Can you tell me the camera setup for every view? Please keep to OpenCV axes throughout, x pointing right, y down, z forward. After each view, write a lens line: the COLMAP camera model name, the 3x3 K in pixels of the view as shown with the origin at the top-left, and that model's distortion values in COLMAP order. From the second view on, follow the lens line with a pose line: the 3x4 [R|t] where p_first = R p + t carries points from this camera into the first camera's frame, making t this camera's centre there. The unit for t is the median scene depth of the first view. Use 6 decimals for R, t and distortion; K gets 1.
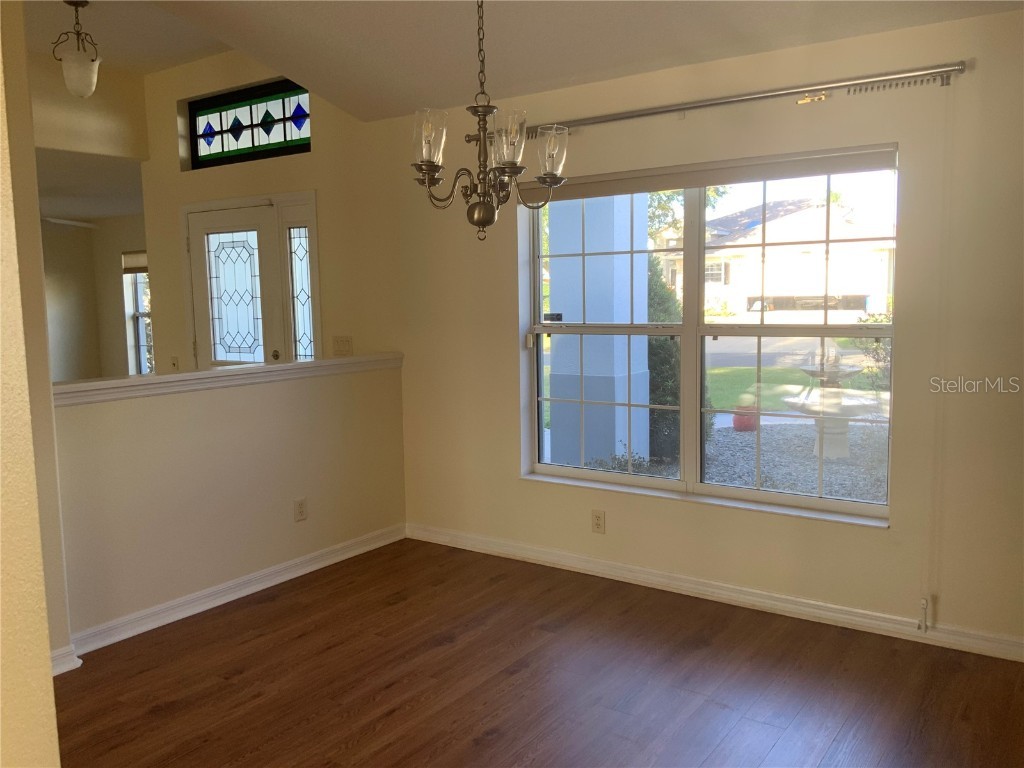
lens RADIAL K [[844.5, 0, 512.0], [0, 844.5, 384.0], [0, 0, 1]] dist [0.090649, -0.165603]
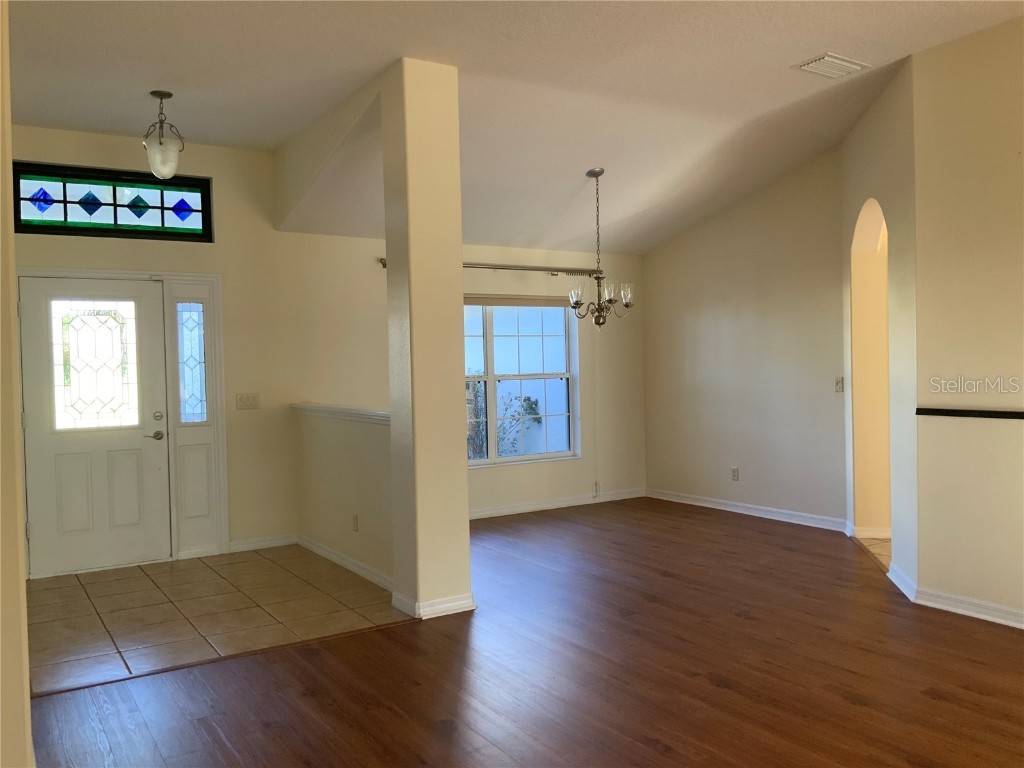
lens RADIAL K [[844.5, 0, 512.0], [0, 844.5, 384.0], [0, 0, 1]] dist [0.090649, -0.165603]
pose [[0.389331, -0.018035, 0.920921, -1.128410], [0.111118, 0.993426, -0.027522, 0.005671], [-0.914371, 0.113046, 0.388776, 0.157377]]
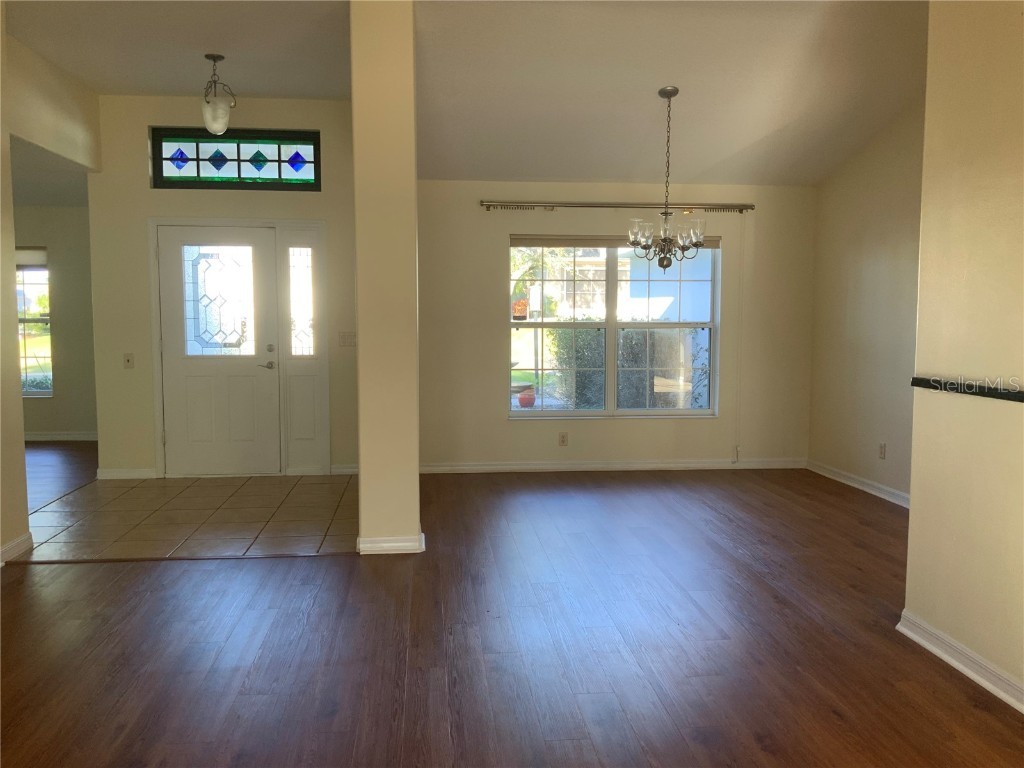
lens RADIAL K [[844.5, 0, 512.0], [0, 844.5, 384.0], [0, 0, 1]] dist [0.090649, -0.165603]
pose [[0.757715, -0.036806, 0.651547, -0.833198], [0.053100, 0.998575, -0.005343, 0.044048], [-0.650422, 0.038646, 0.758589, -0.167105]]
